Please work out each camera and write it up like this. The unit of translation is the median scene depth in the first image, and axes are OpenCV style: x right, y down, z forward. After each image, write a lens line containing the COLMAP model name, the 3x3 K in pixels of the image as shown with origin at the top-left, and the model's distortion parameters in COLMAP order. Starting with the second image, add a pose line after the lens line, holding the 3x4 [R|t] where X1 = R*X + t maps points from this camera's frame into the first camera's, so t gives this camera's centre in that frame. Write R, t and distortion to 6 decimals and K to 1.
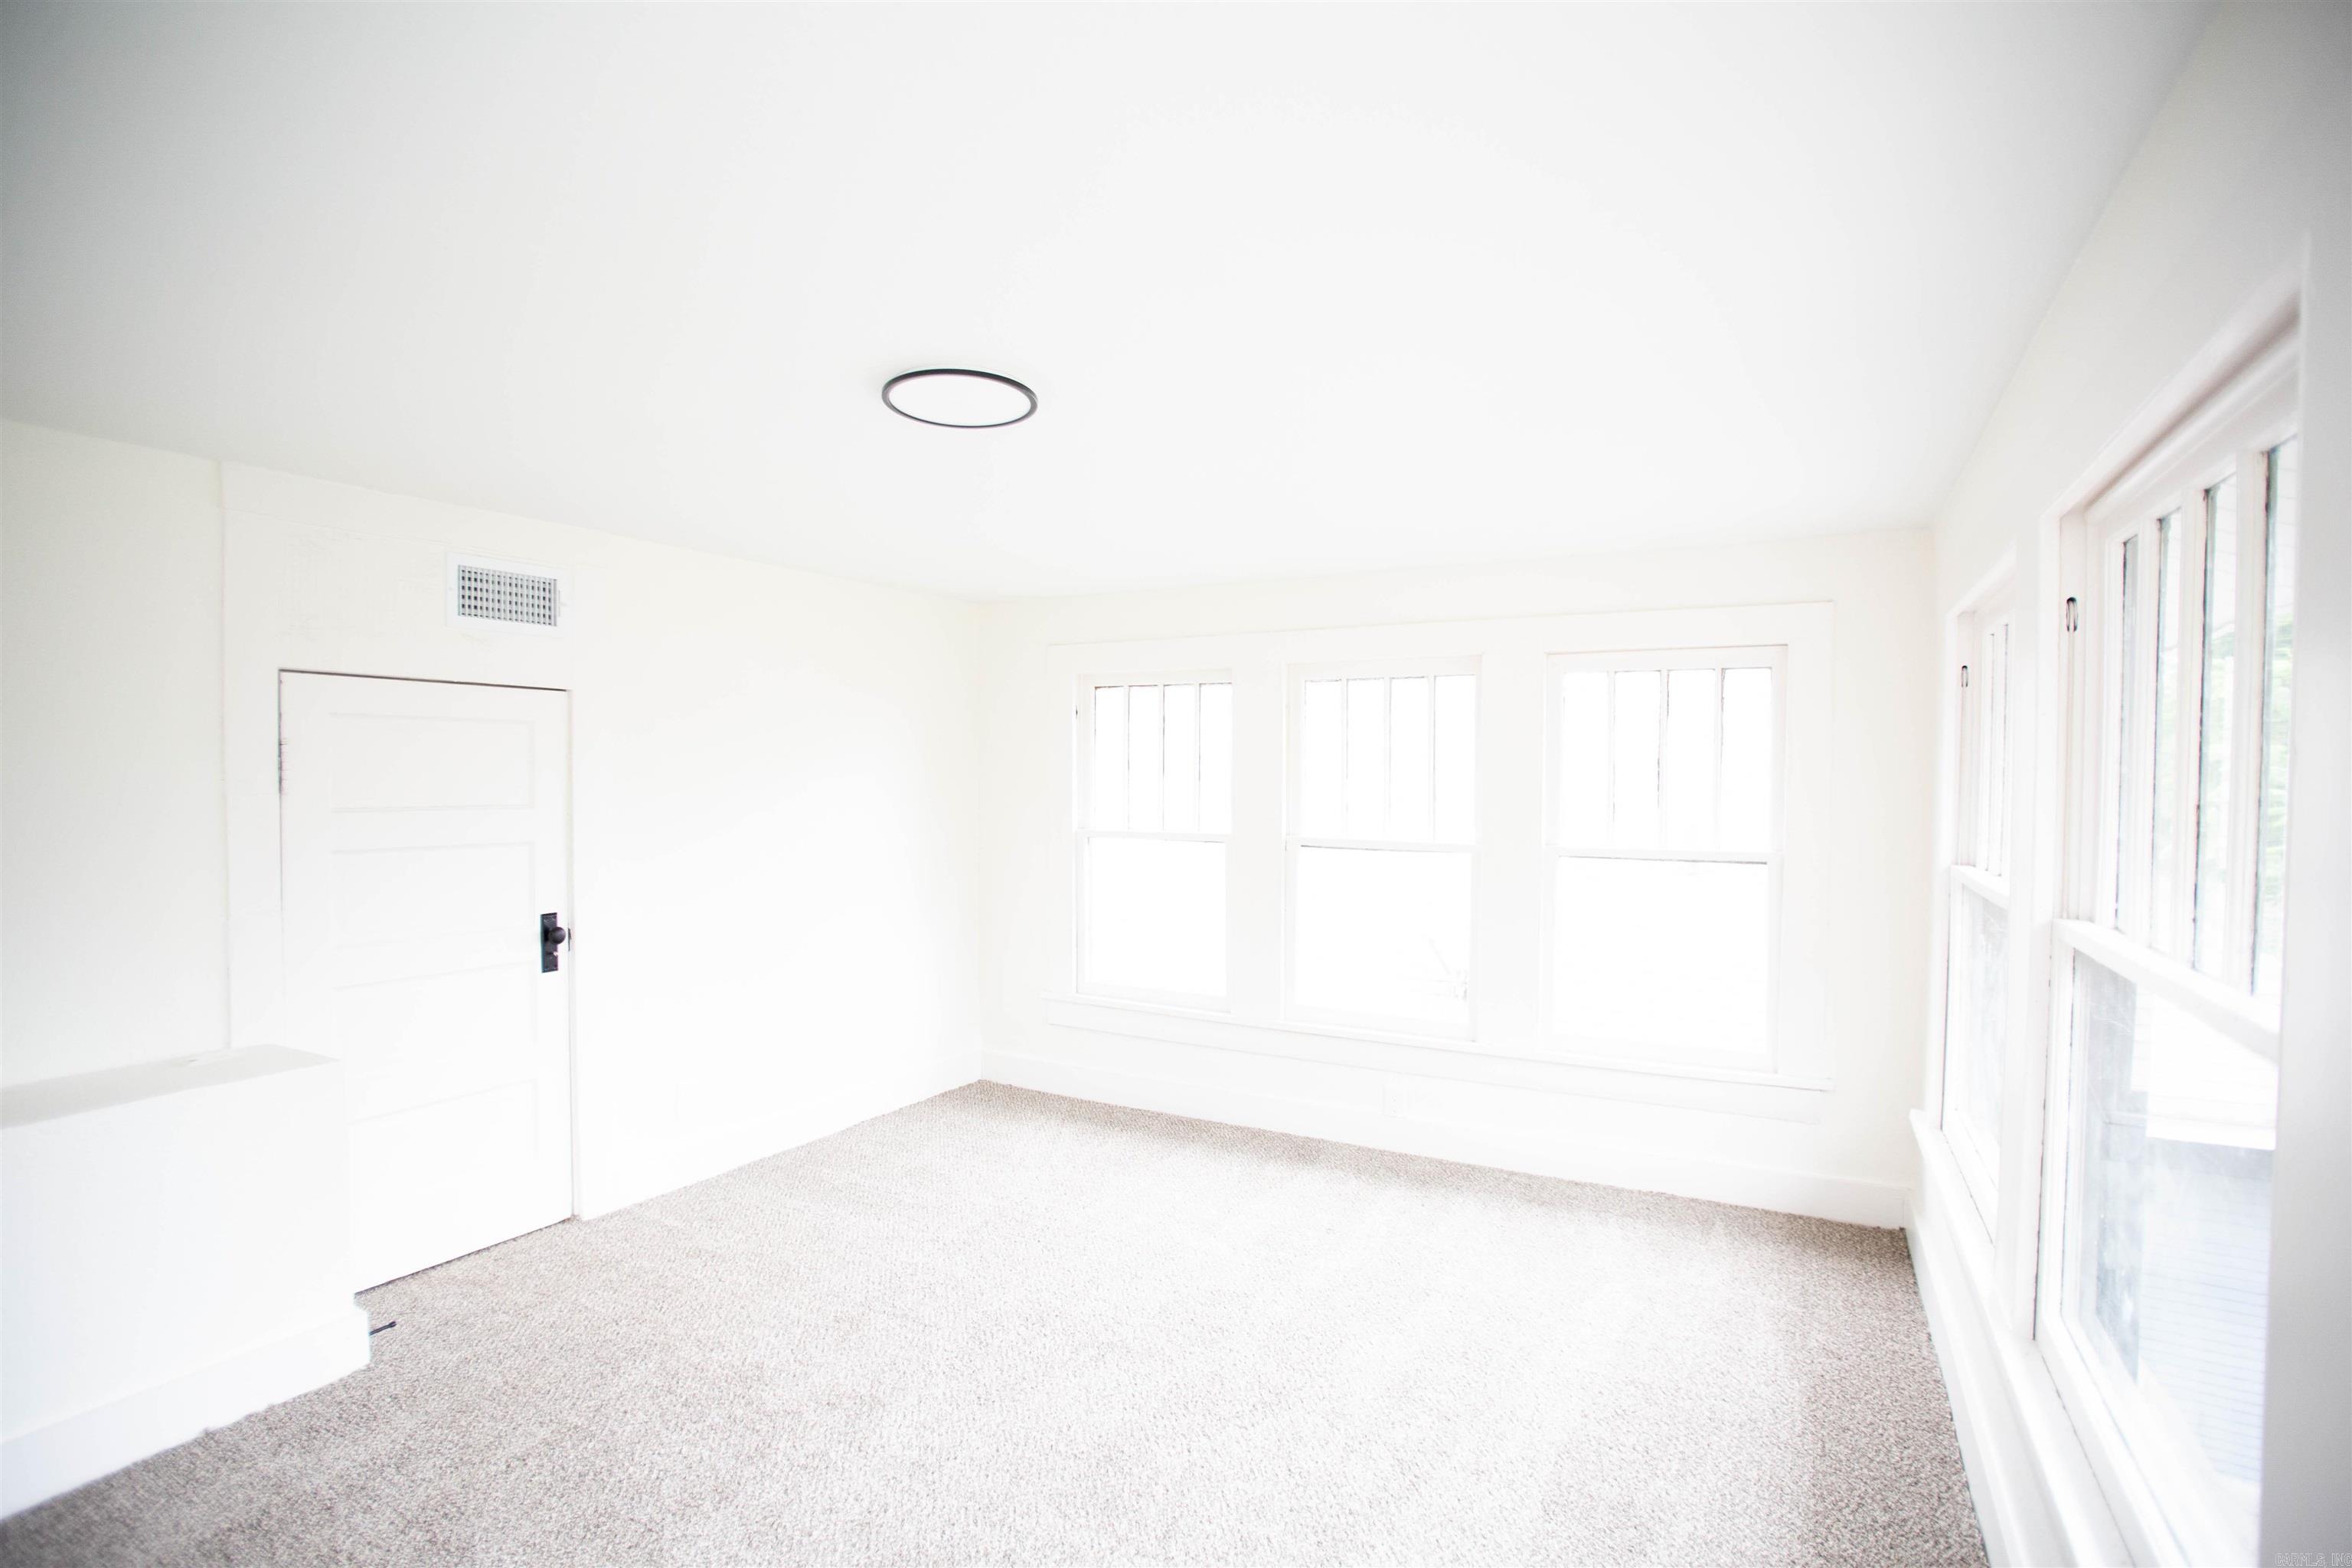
lens RADIAL K [[1145.0, 0, 1171.3], [0, 1145.0, 801.3], [0, 0, 1]] dist [-0.088601, 0.039184]
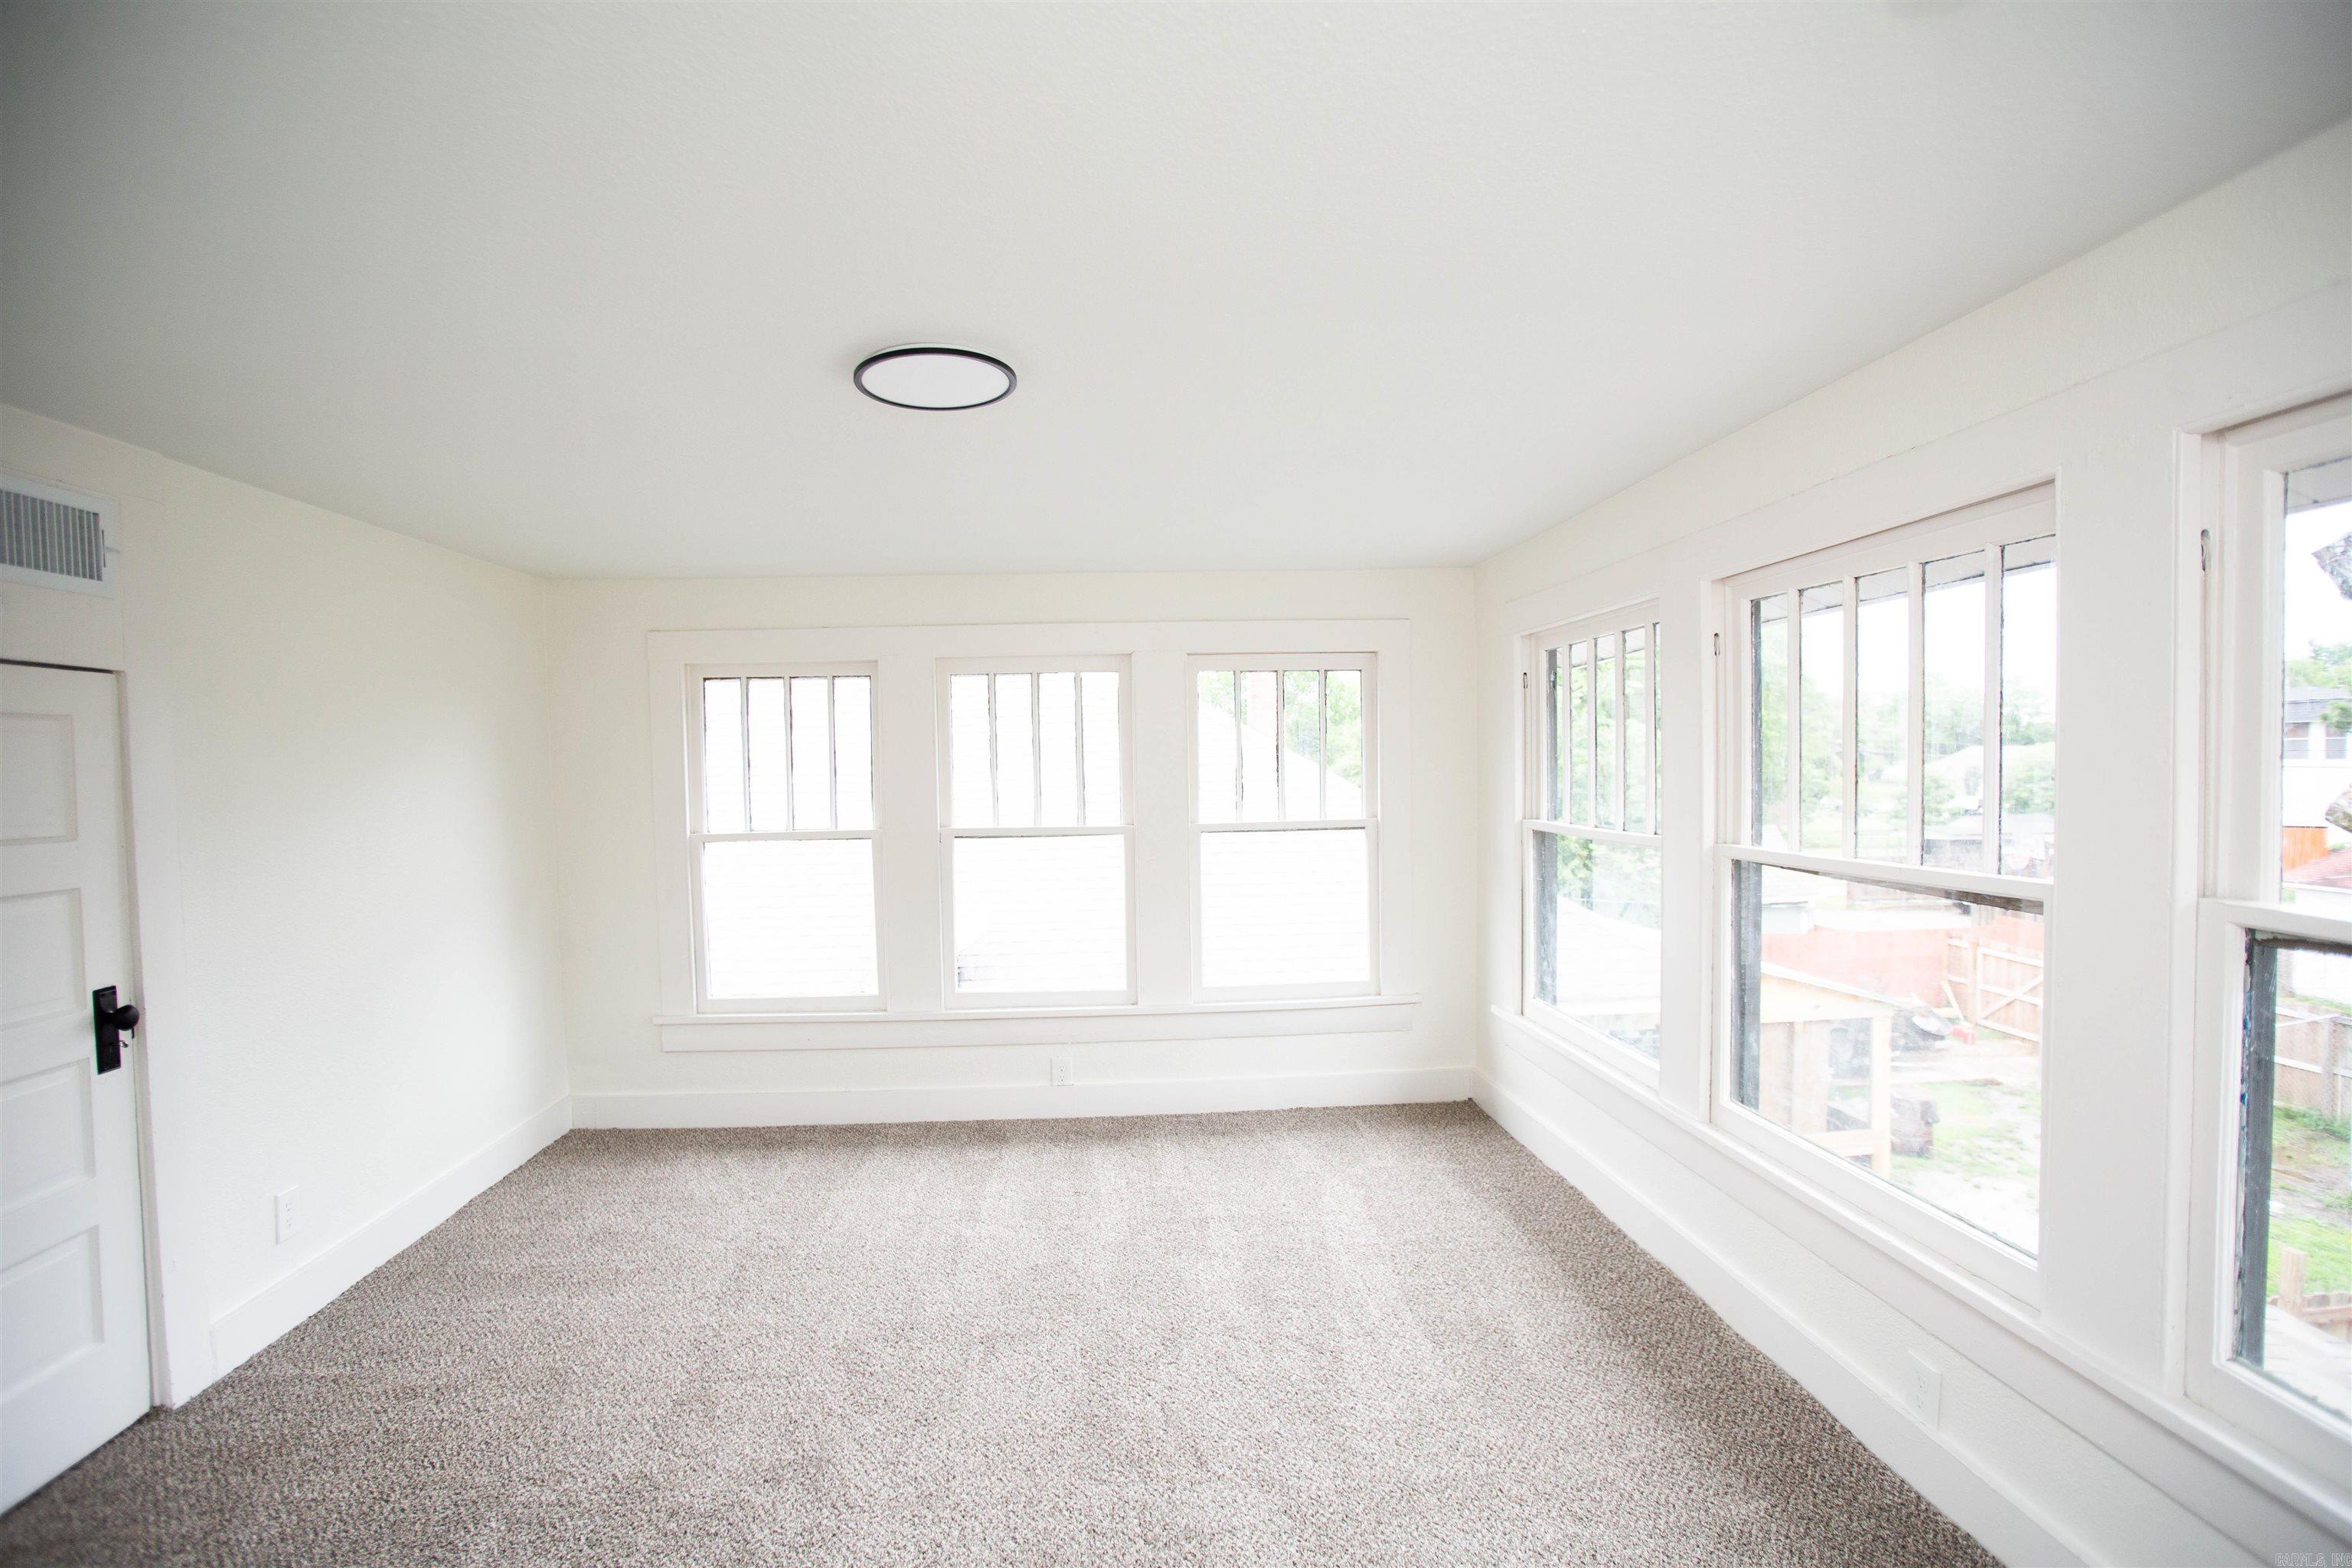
lens RADIAL K [[1145.0, 0, 1171.3], [0, 1145.0, 801.3], [0, 0, 1]] dist [-0.088601, 0.039184]
pose [[0.838914, -0.040932, 0.542723, -0.313992], [0.037411, 0.999146, 0.017527, -0.003937], [-0.542977, 0.005601, 0.839729, 0.049030]]
